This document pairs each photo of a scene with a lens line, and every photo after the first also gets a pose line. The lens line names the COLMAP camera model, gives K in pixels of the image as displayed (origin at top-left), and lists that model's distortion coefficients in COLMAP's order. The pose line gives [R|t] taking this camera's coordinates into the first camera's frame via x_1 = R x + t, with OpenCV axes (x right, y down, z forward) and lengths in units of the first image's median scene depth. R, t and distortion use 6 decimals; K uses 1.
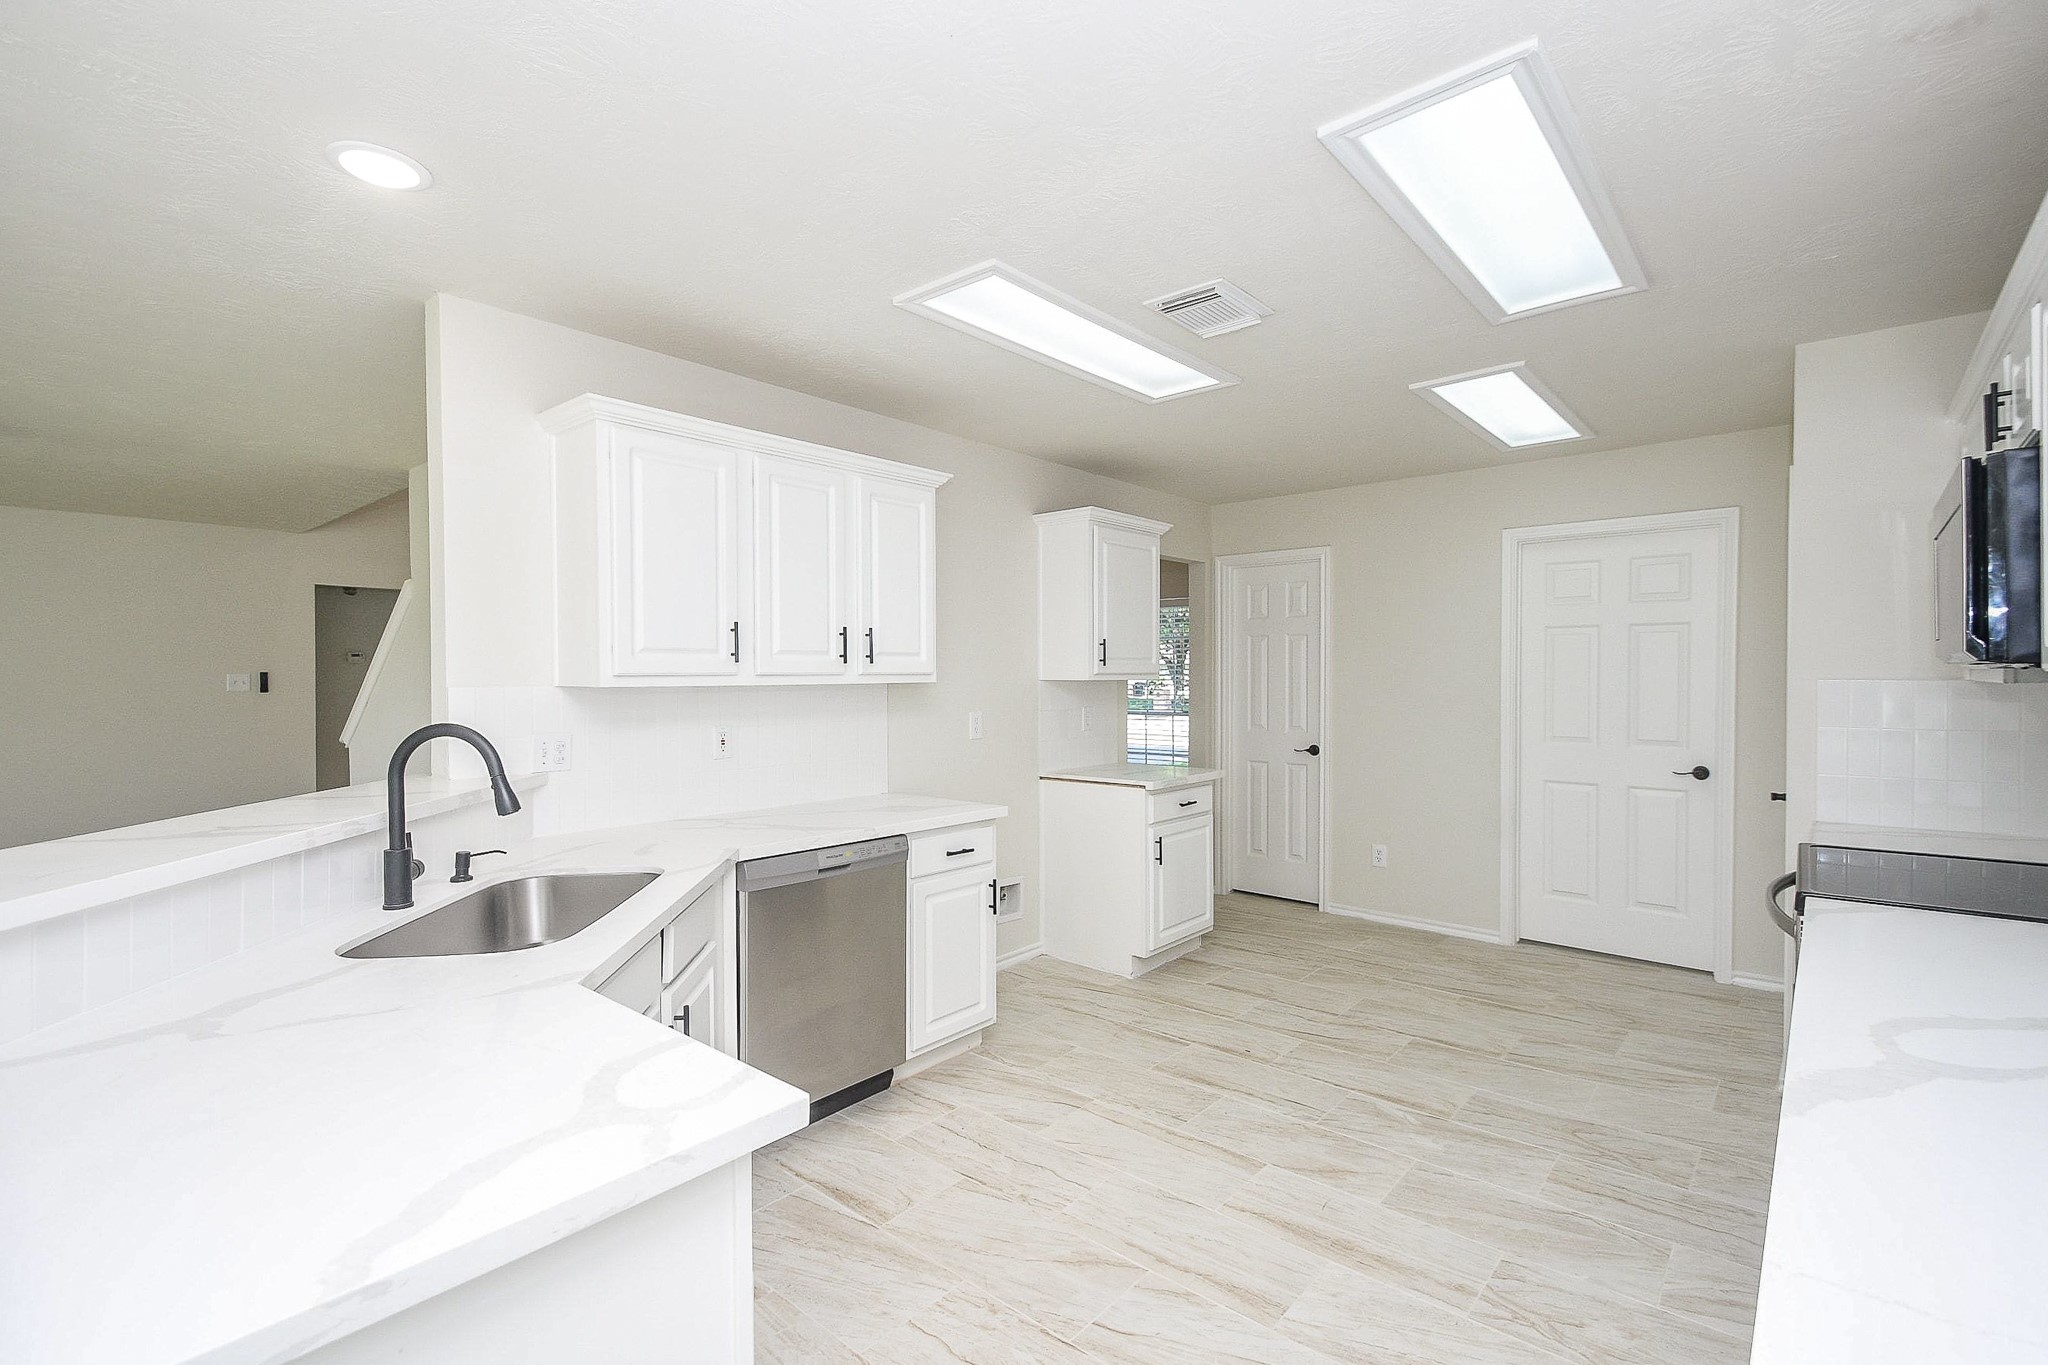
lens RADIAL K [[900.7, 0, 1009.2], [0, 900.7, 696.9], [0, 0, 1]] dist [0.007481, -0.004688]
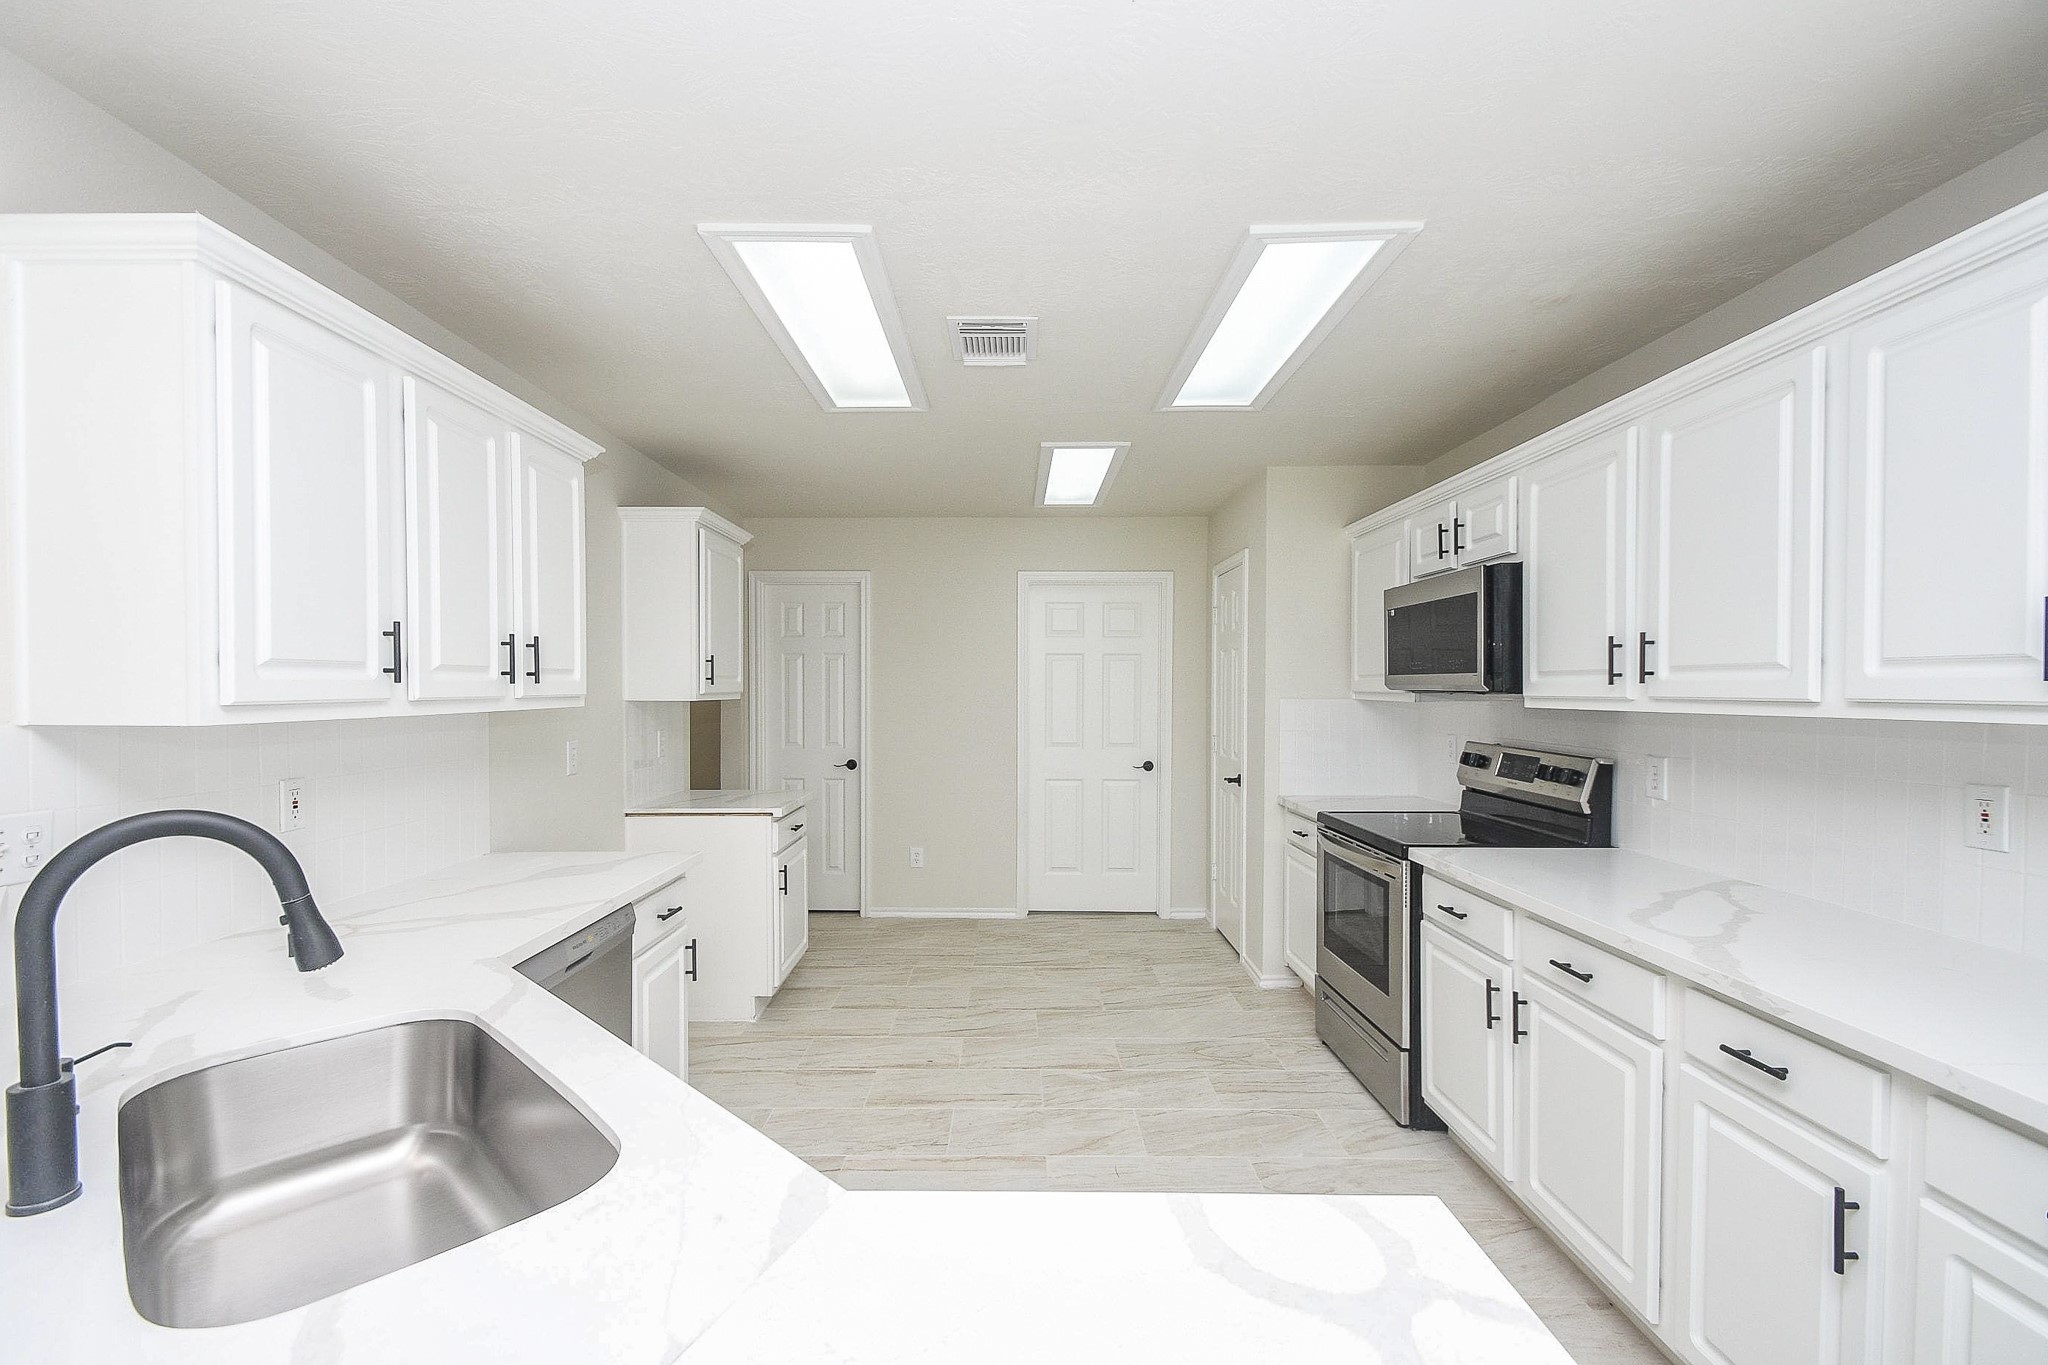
lens RADIAL K [[900.7, 0, 1000.1], [0, 900.7, 709.2], [0, 0, 1]] dist [0.007481, -0.004688]
pose [[0.755206, -0.015540, 0.655304, -0.336958], [0.015091, 0.999866, 0.006320, -0.013642], [-0.655314, 0.005116, 0.755339, 0.164184]]
